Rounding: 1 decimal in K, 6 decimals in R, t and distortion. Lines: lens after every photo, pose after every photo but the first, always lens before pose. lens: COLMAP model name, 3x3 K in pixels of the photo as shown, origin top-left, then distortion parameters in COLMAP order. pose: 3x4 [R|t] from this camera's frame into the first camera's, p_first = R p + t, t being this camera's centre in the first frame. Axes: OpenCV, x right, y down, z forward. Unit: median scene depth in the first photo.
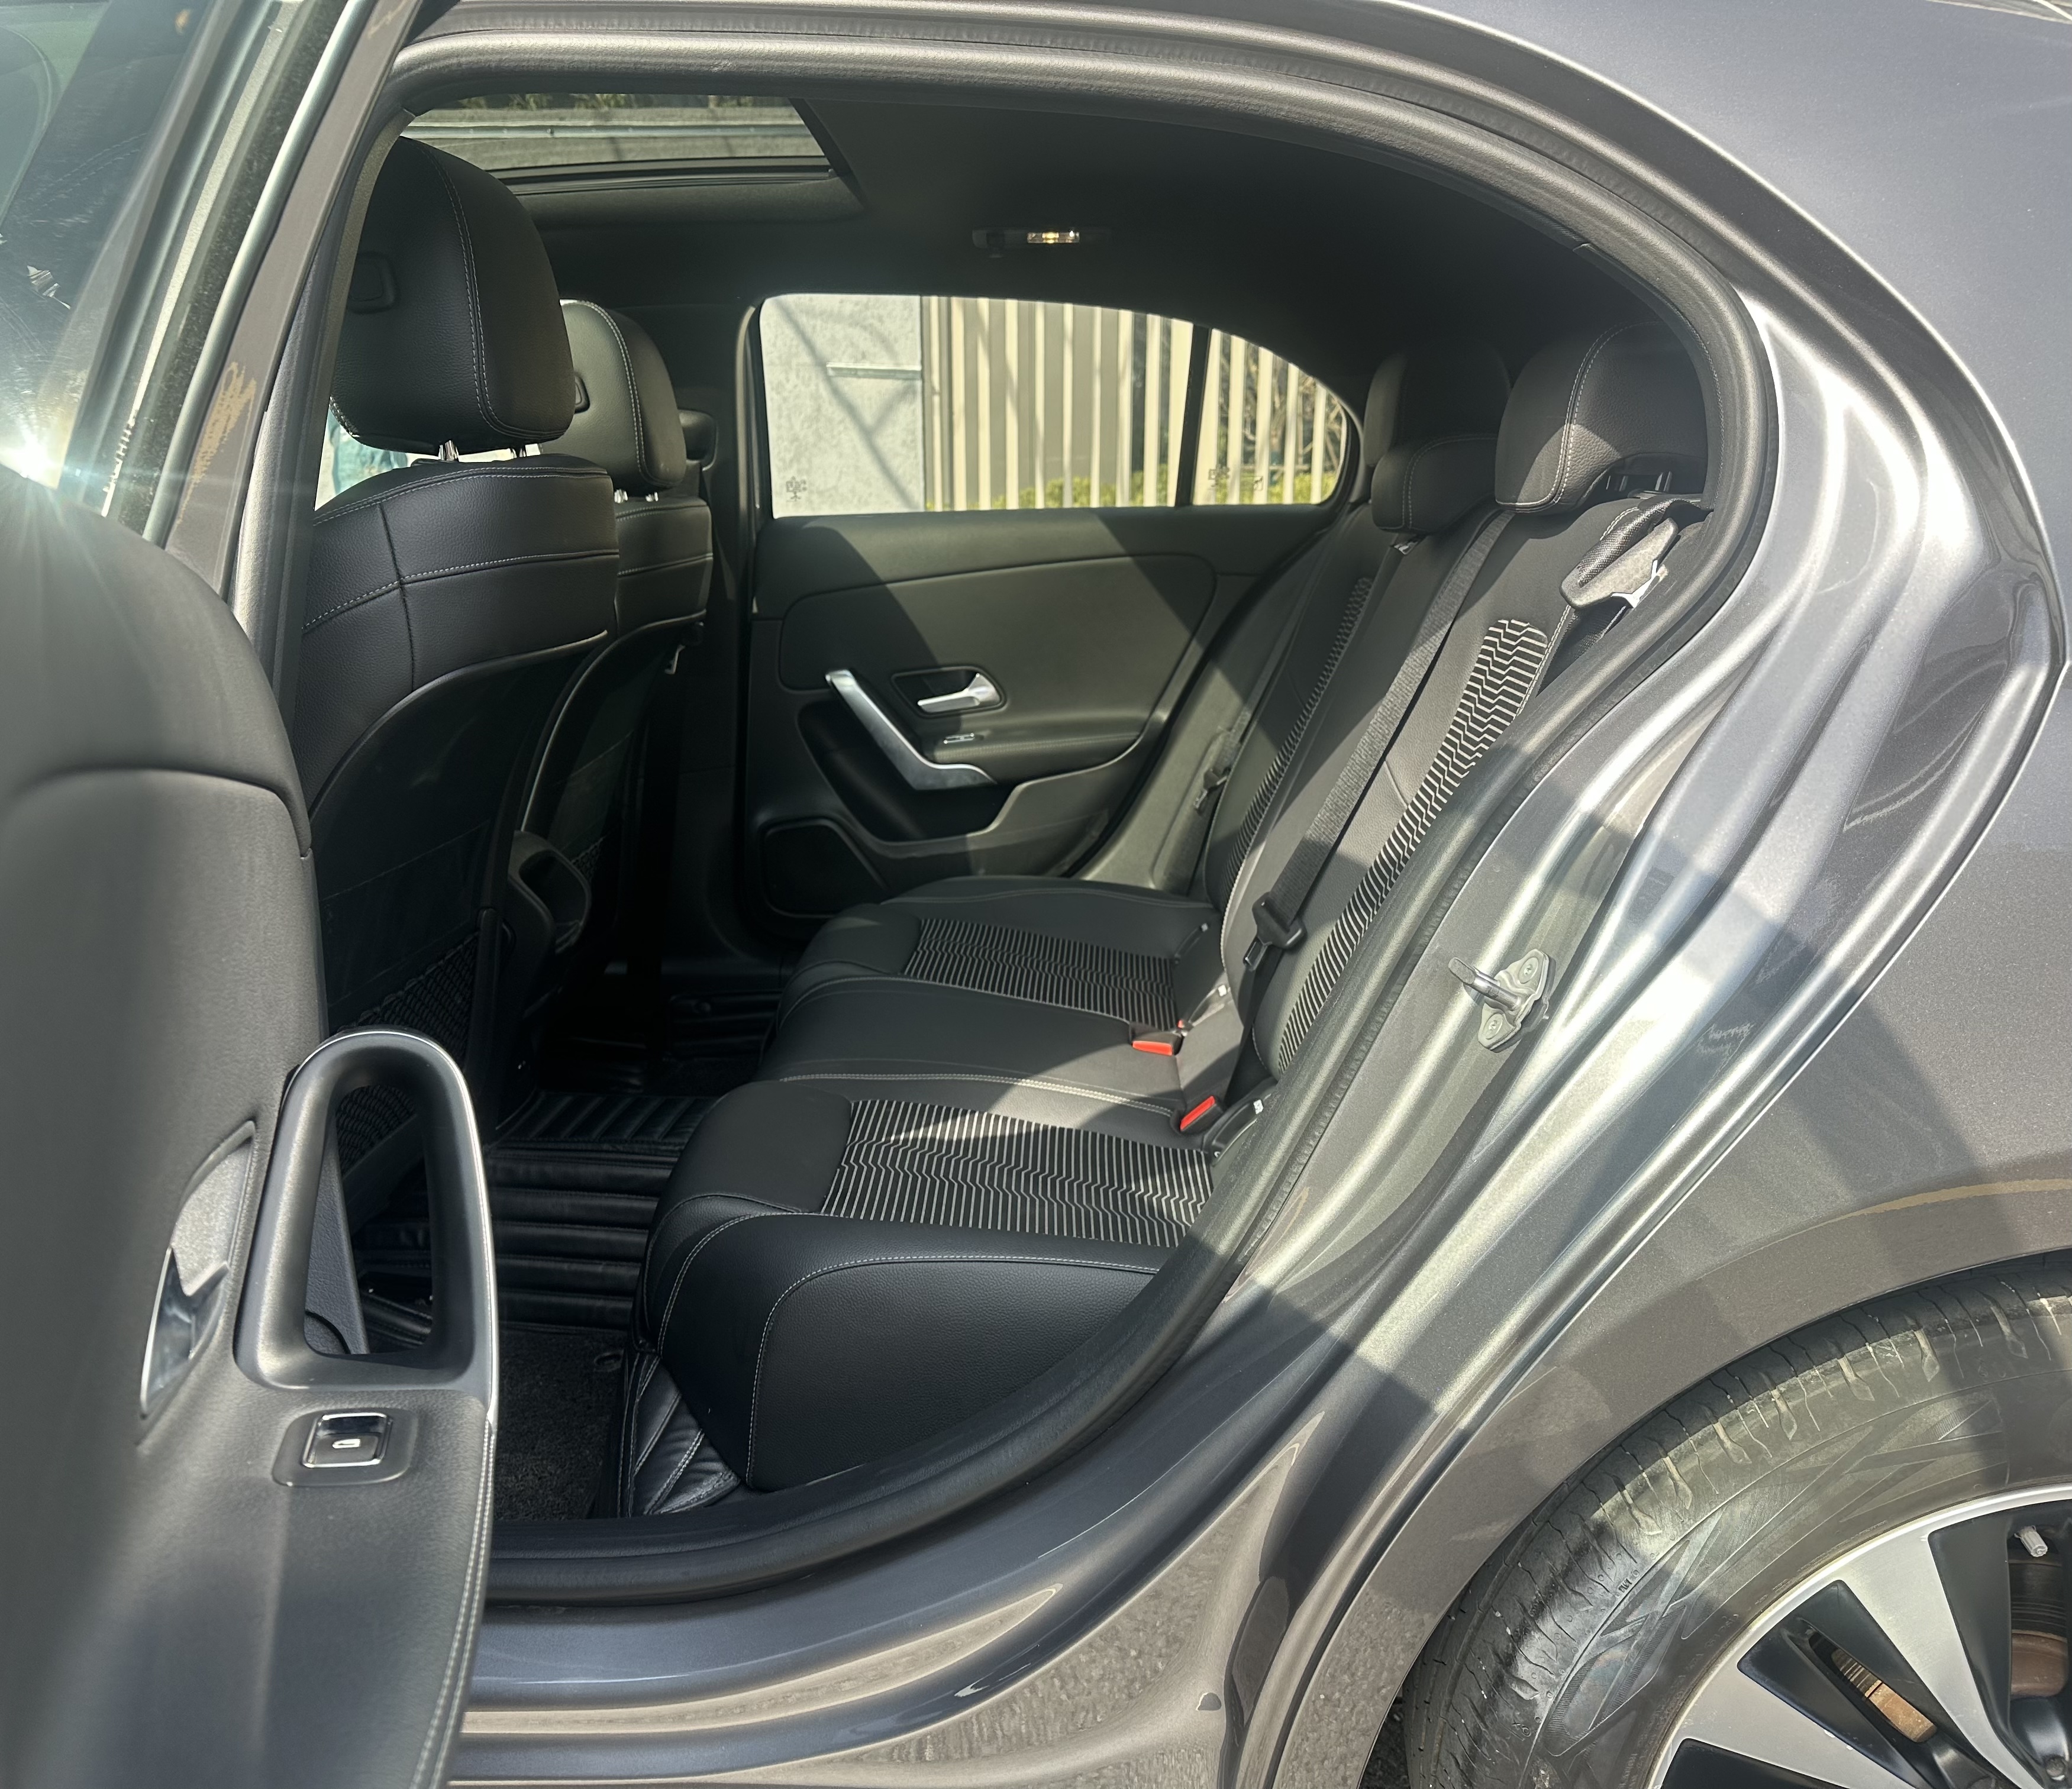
lens RADIAL K [[1636.8, 0, 1053.7], [0, 1636.8, 914.3], [0, 0, 1]] dist [0.070252, -0.035982]
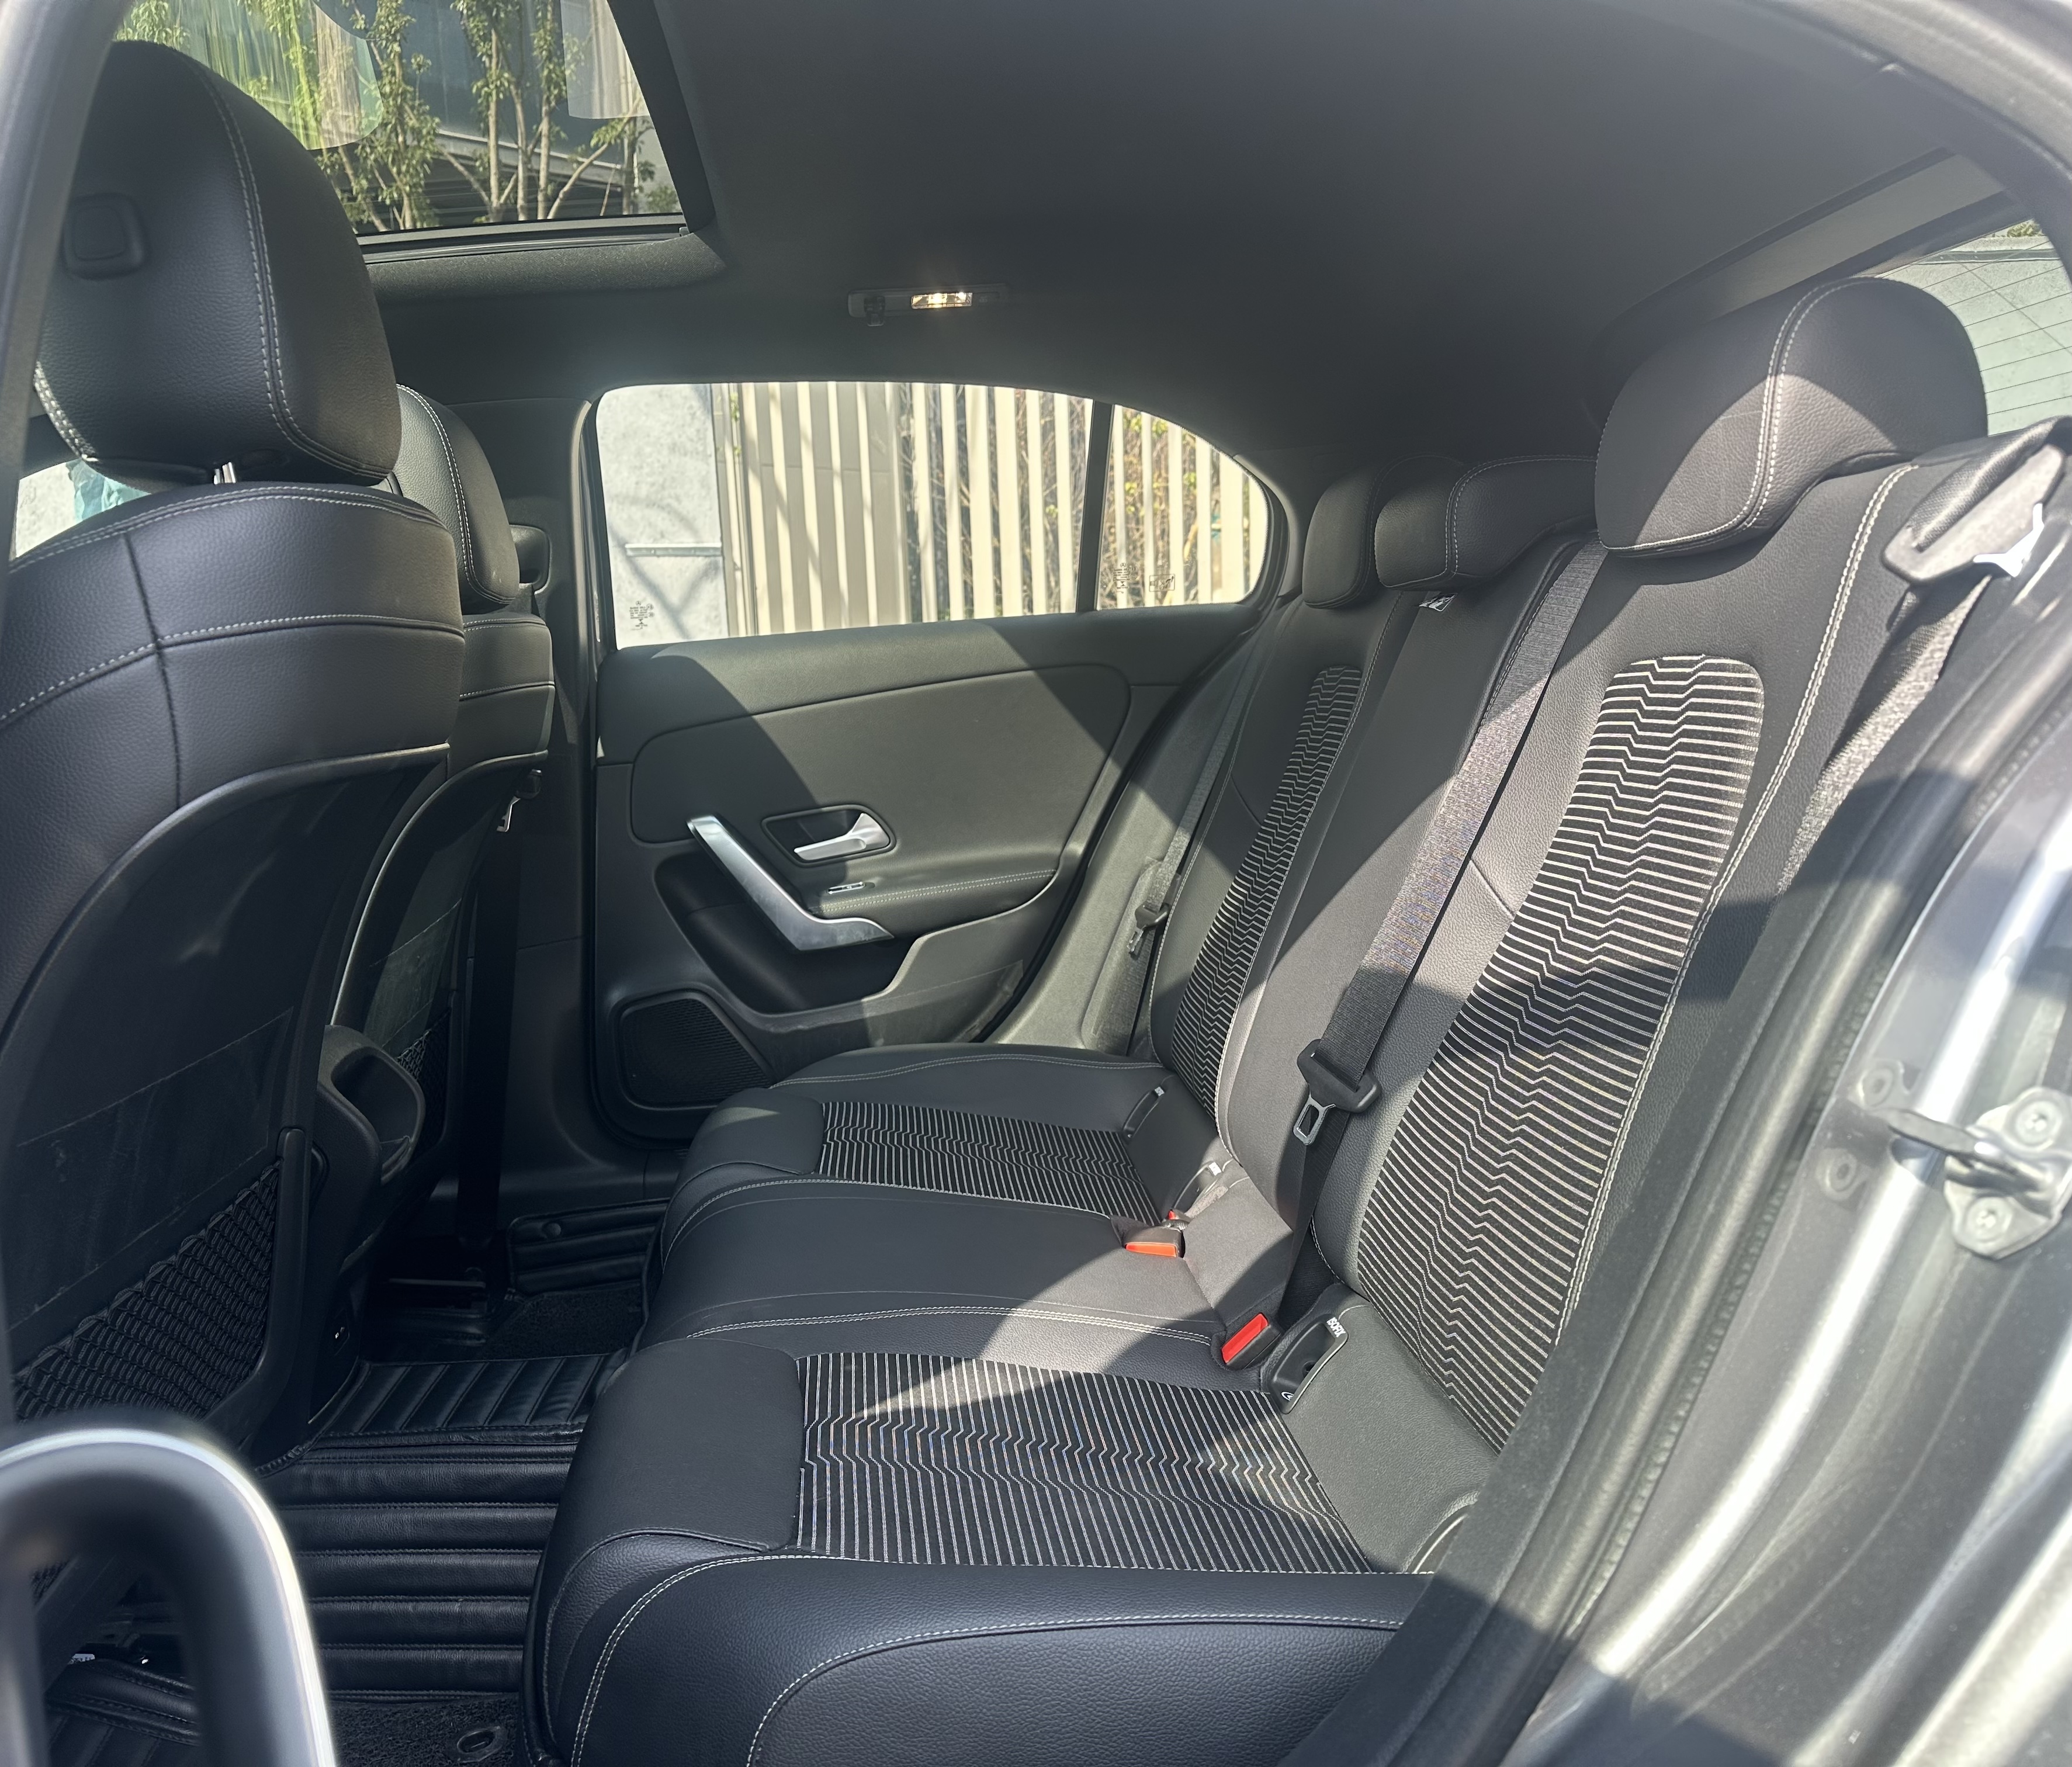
lens RADIAL K [[1648.5, 0, 946.7], [0, 1648.5, 910.2], [0, 0, 1]] dist [0.042627, -0.051599]
pose [[0.996715, -0.059441, 0.055004, -0.059766], [0.065026, 0.992231, -0.106063, -0.002061], [-0.048272, 0.109291, 0.992837, 0.164694]]
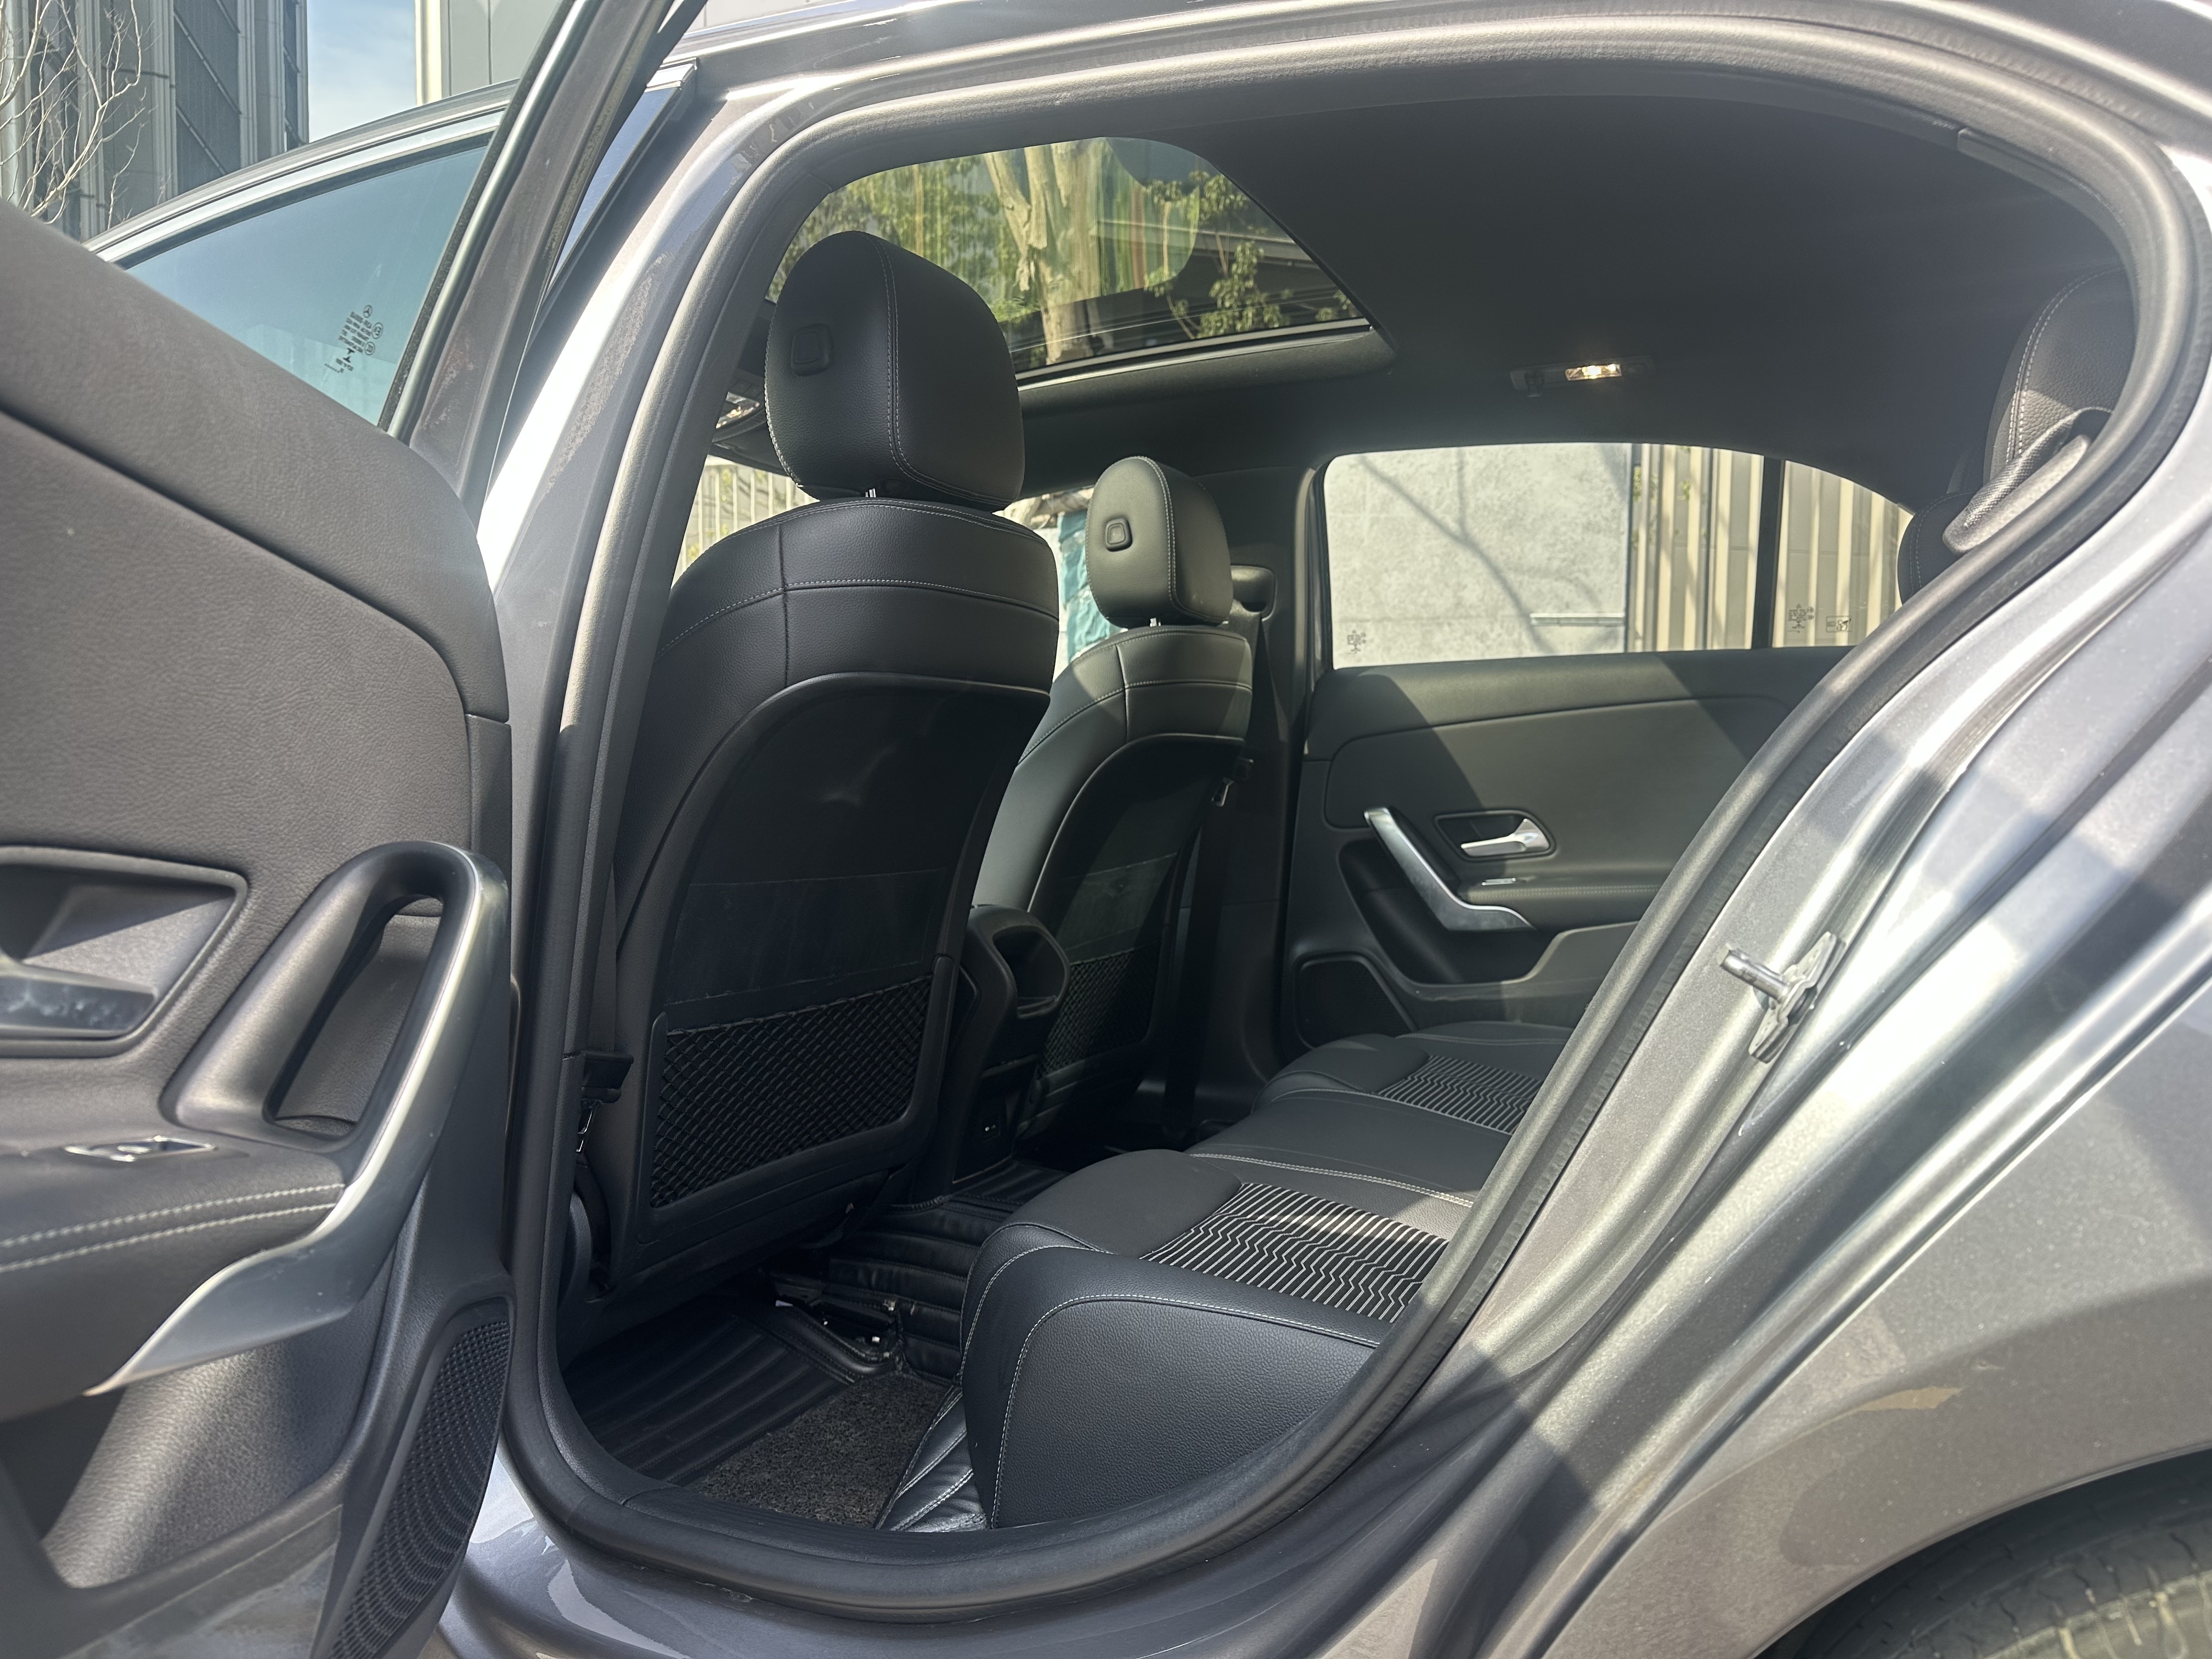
lens RADIAL K [[1541.4, 0, 1092.1], [0, 1541.4, 837.1], [0, 0, 1]] dist [0.063207, -0.094881]
pose [[0.909149, 0.034965, -0.415000, 0.114859], [-0.116120, 0.978235, -0.171967, 0.058292], [0.399954, 0.204534, 0.893422, 0.089150]]
